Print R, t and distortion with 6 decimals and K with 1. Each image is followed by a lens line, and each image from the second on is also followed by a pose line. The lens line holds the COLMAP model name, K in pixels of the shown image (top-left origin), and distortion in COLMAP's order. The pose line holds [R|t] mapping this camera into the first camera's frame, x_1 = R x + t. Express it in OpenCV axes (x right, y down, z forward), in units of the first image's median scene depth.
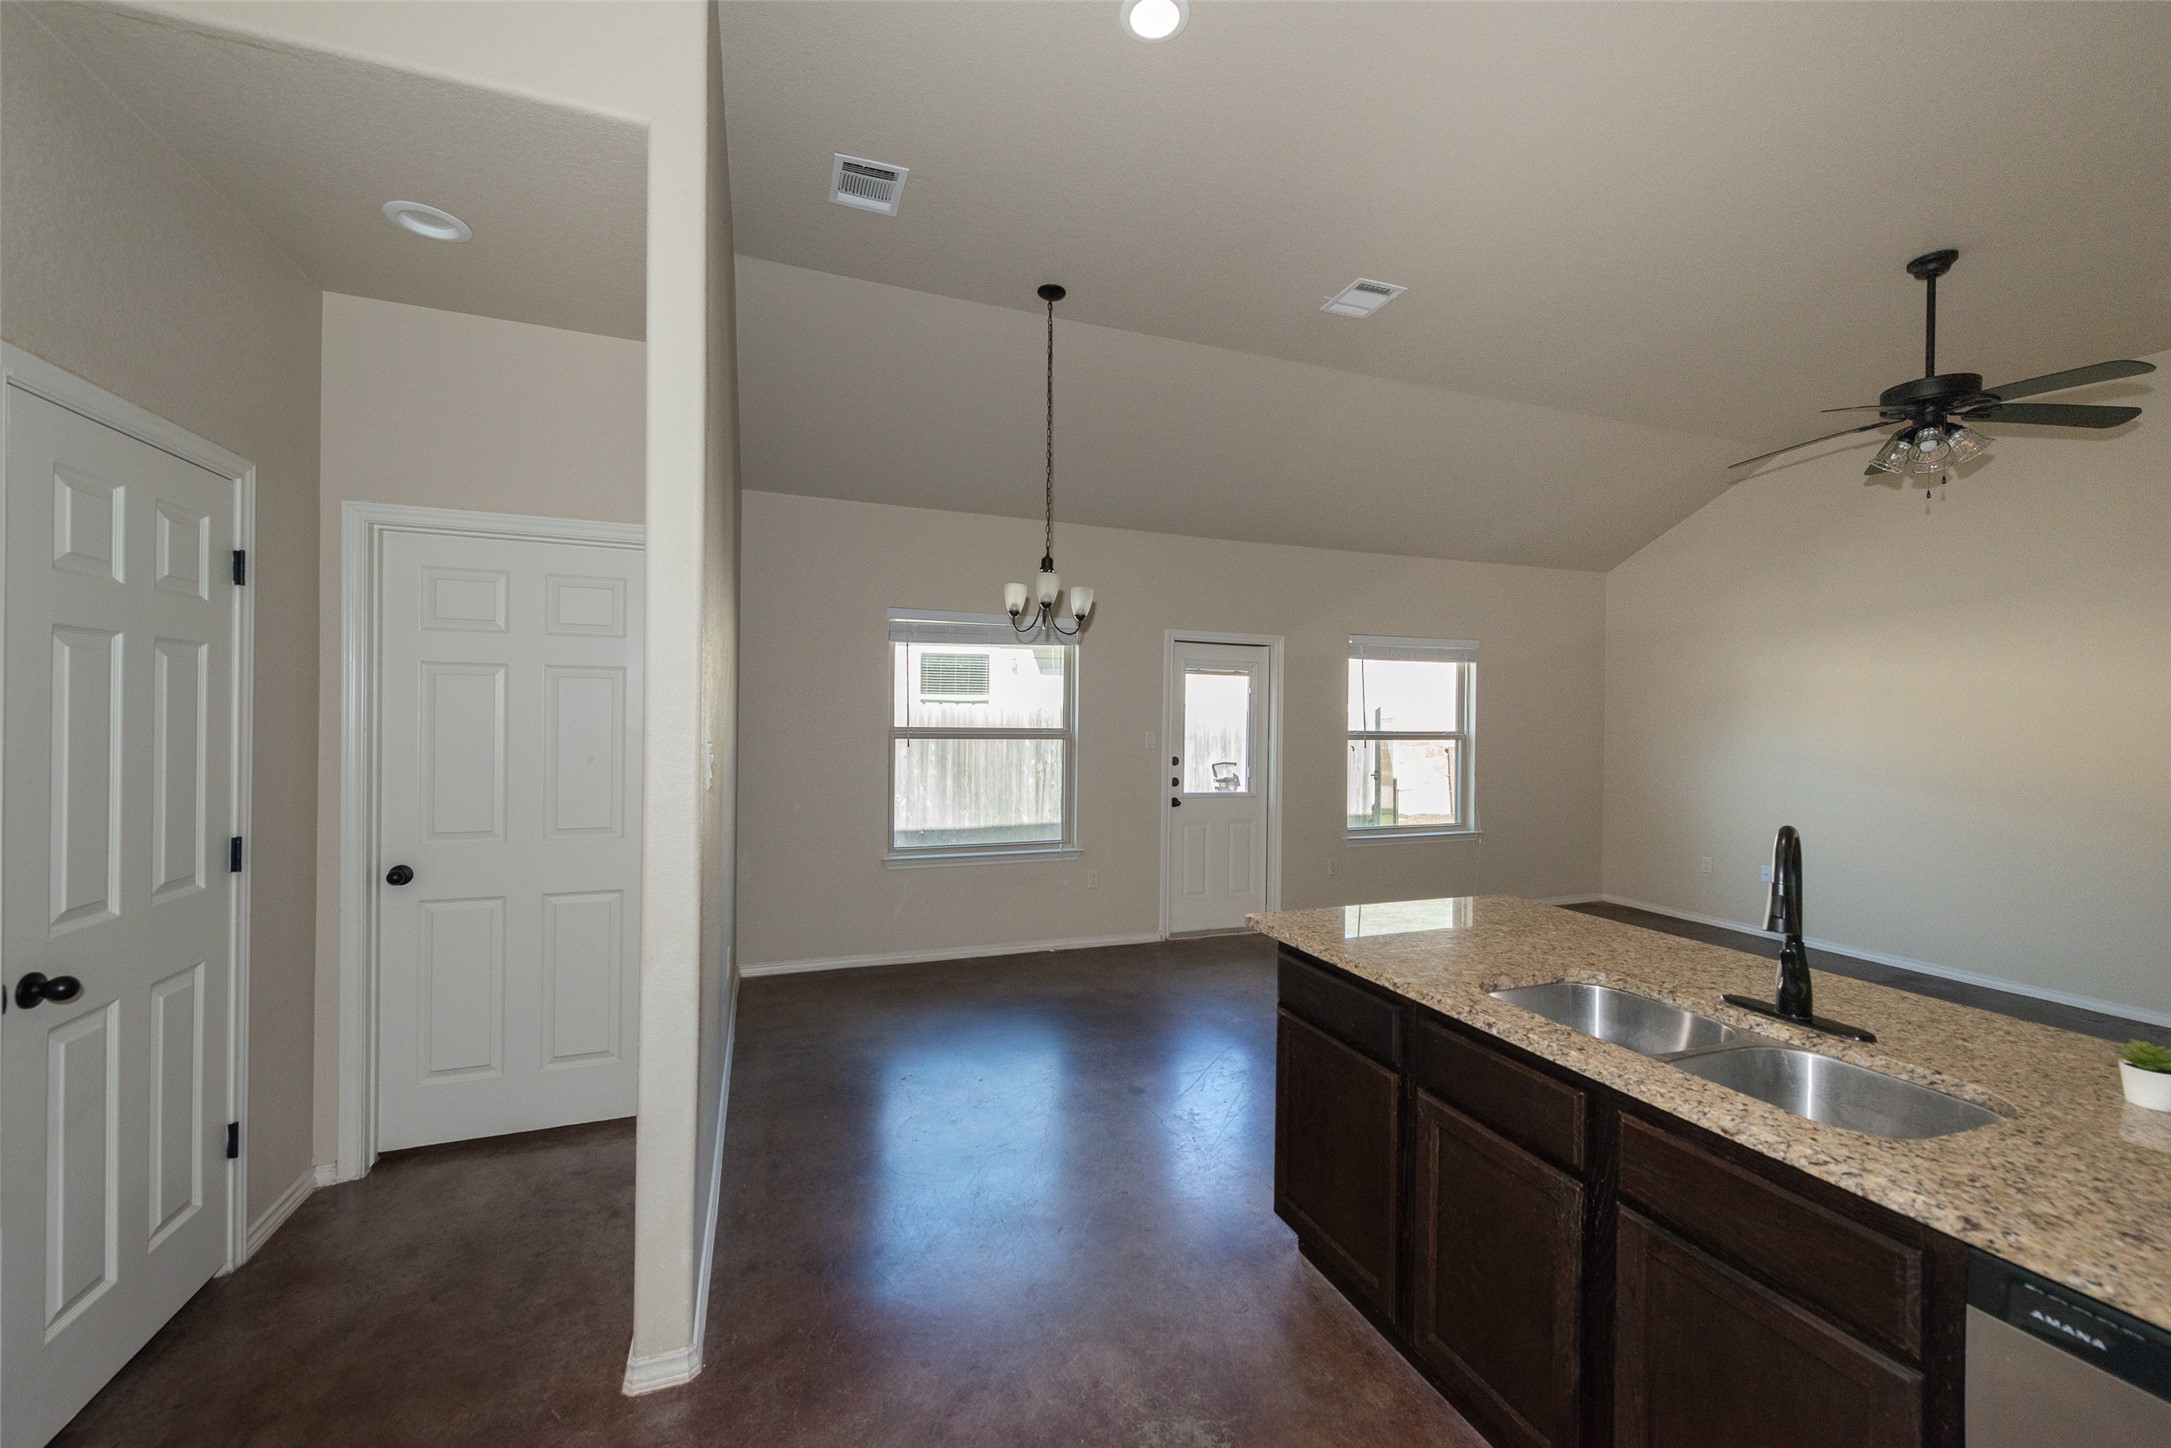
lens RADIAL K [[847.5, 0, 1088.4], [0, 847.5, 721.5], [0, 0, 1]] dist [0.016647, -0.006166]
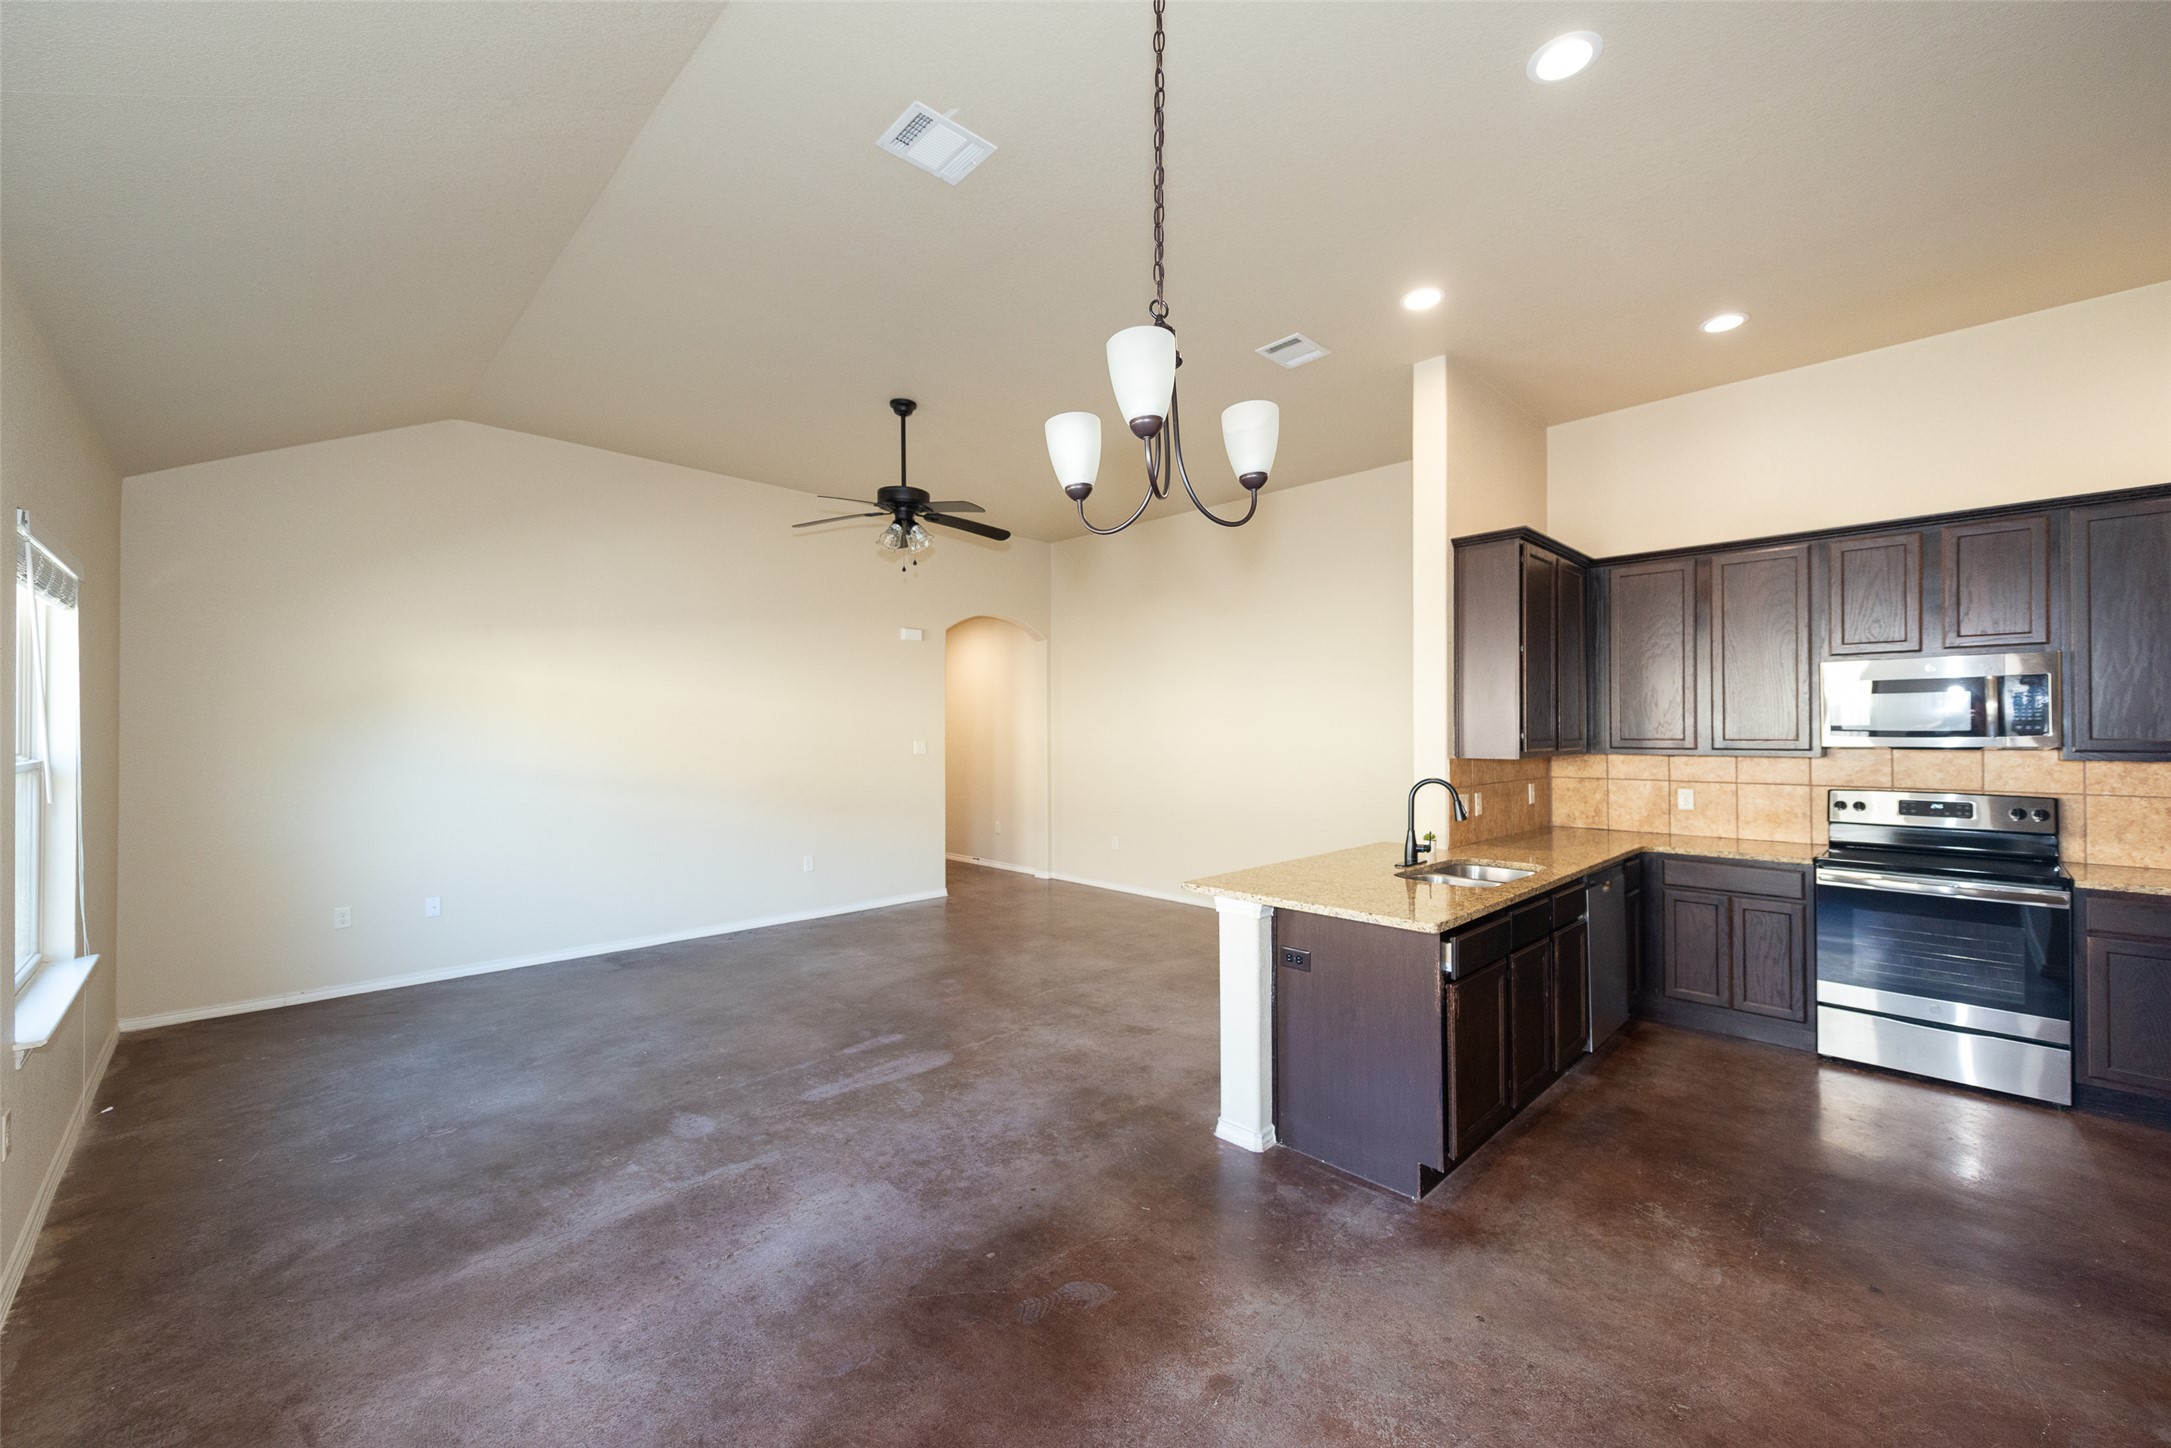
lens RADIAL K [[847.5, 0, 1088.4], [0, 847.5, 721.5], [0, 0, 1]] dist [0.016647, -0.006166]
pose [[-0.406679, -0.002387, 0.913568, -0.274560], [-0.003243, 0.999994, 0.001169, -0.009645], [-0.913565, -0.002487, -0.406684, 0.835255]]
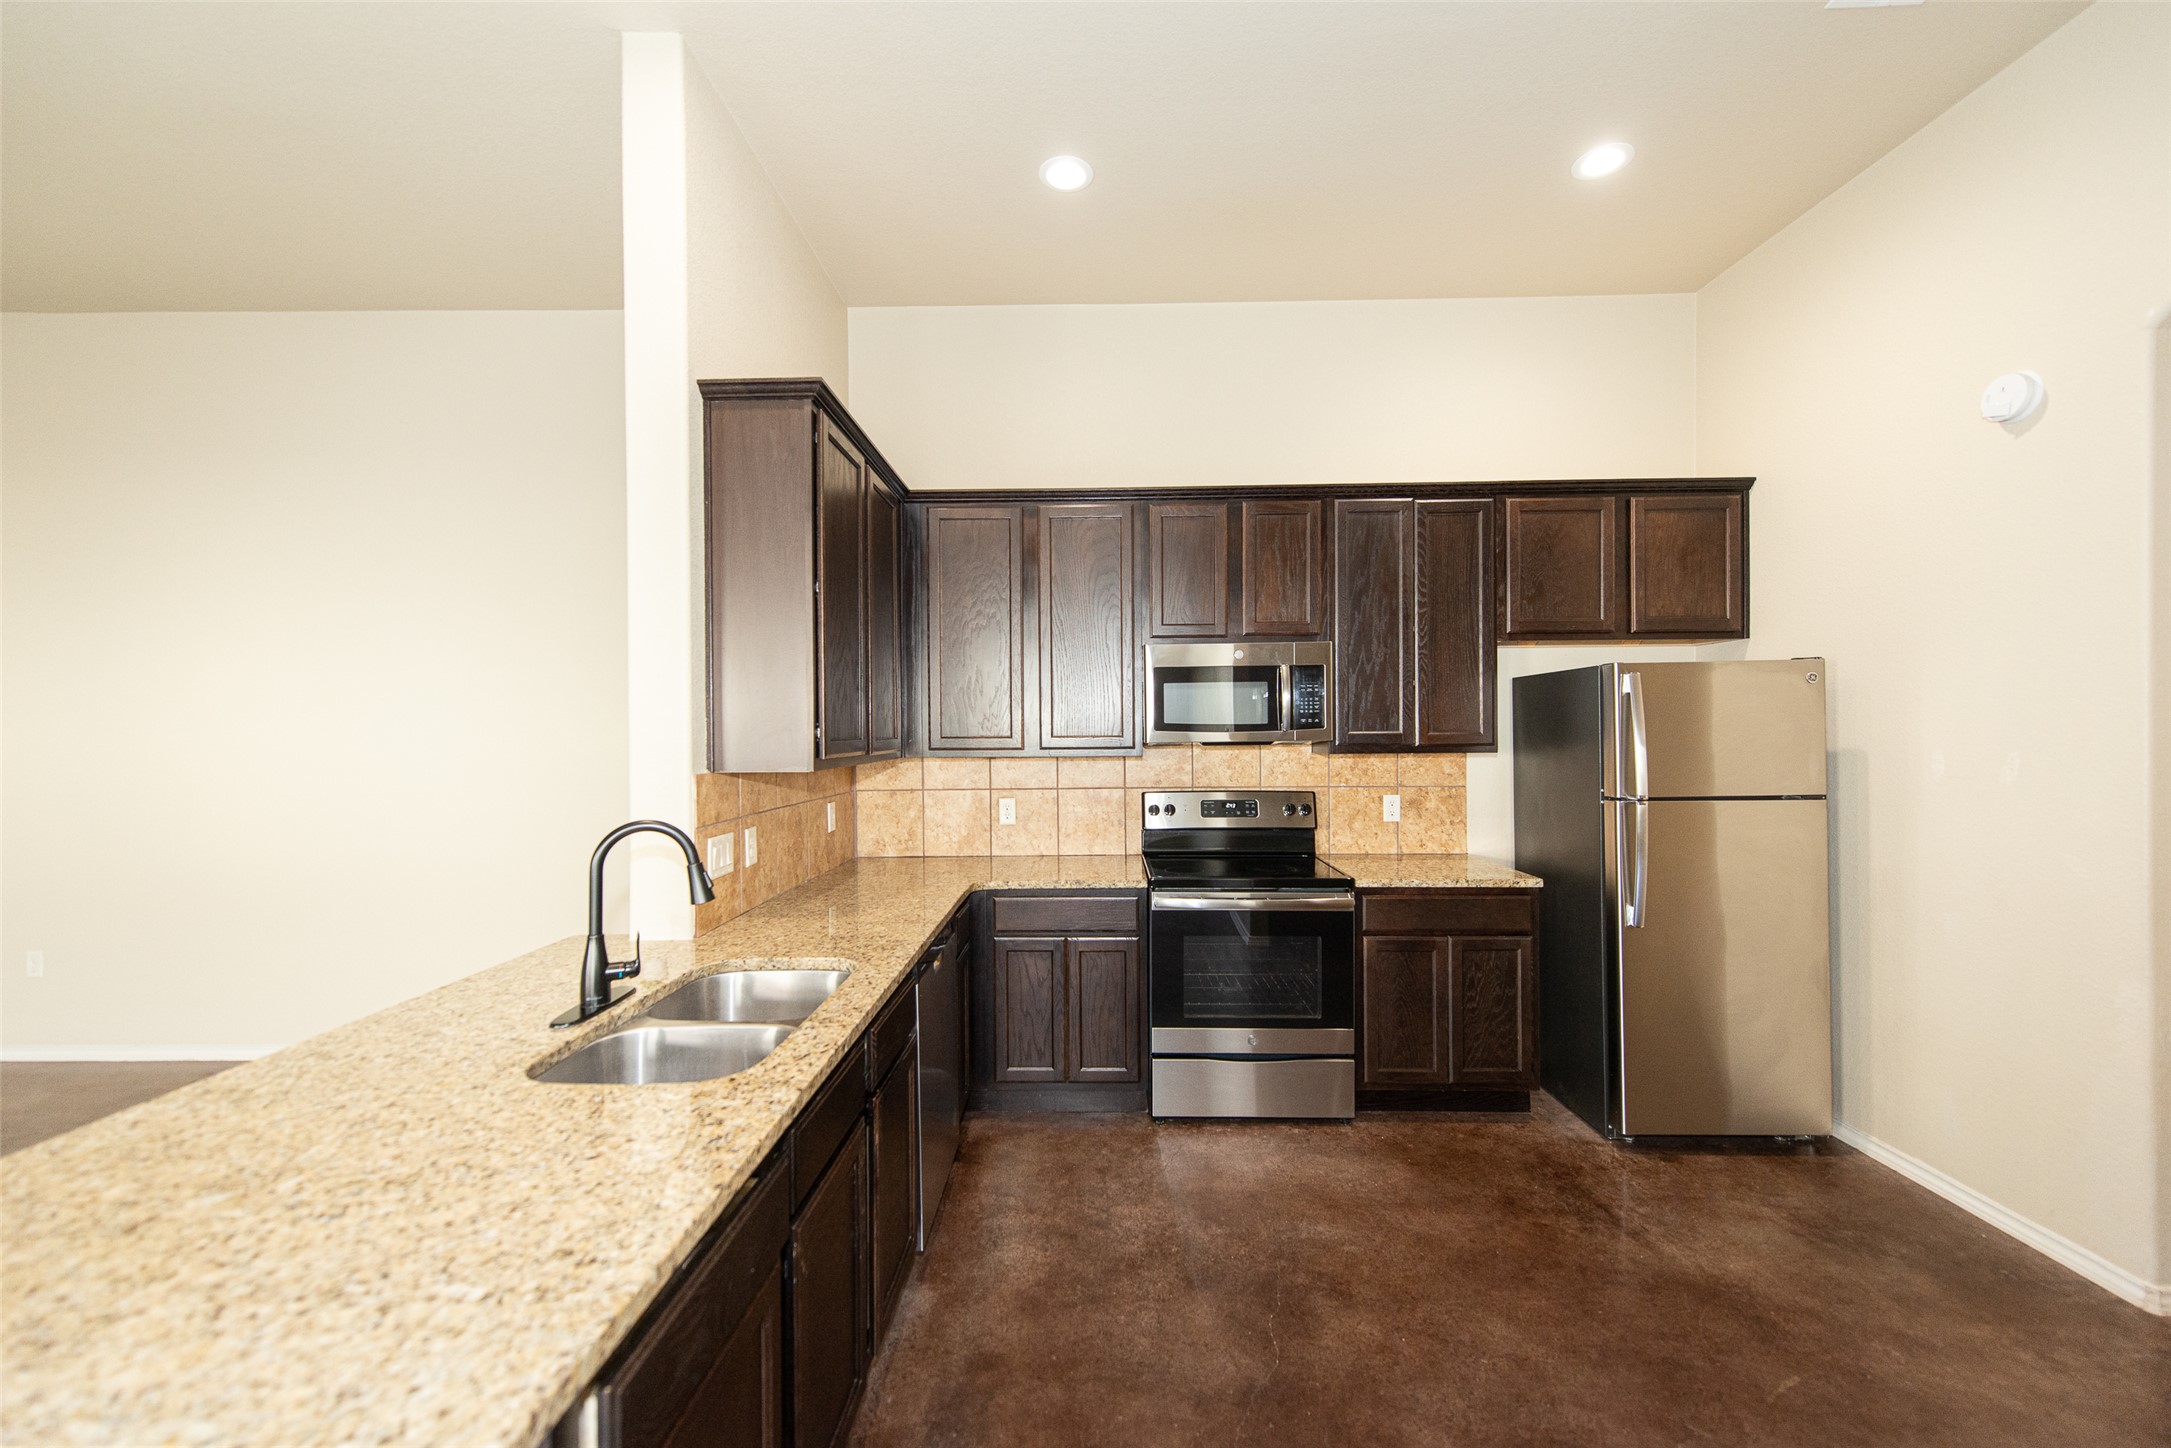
lens RADIAL K [[845.6, 0, 1082.5], [0, 845.6, 734.4], [0, 0, 1]] dist [0.011918, -0.006072]
pose [[-0.928141, -0.006927, 0.372164, -0.039413], [-0.003841, 0.999952, 0.009032, -0.001062], [-0.372208, 0.006953, -0.928123, 0.541482]]
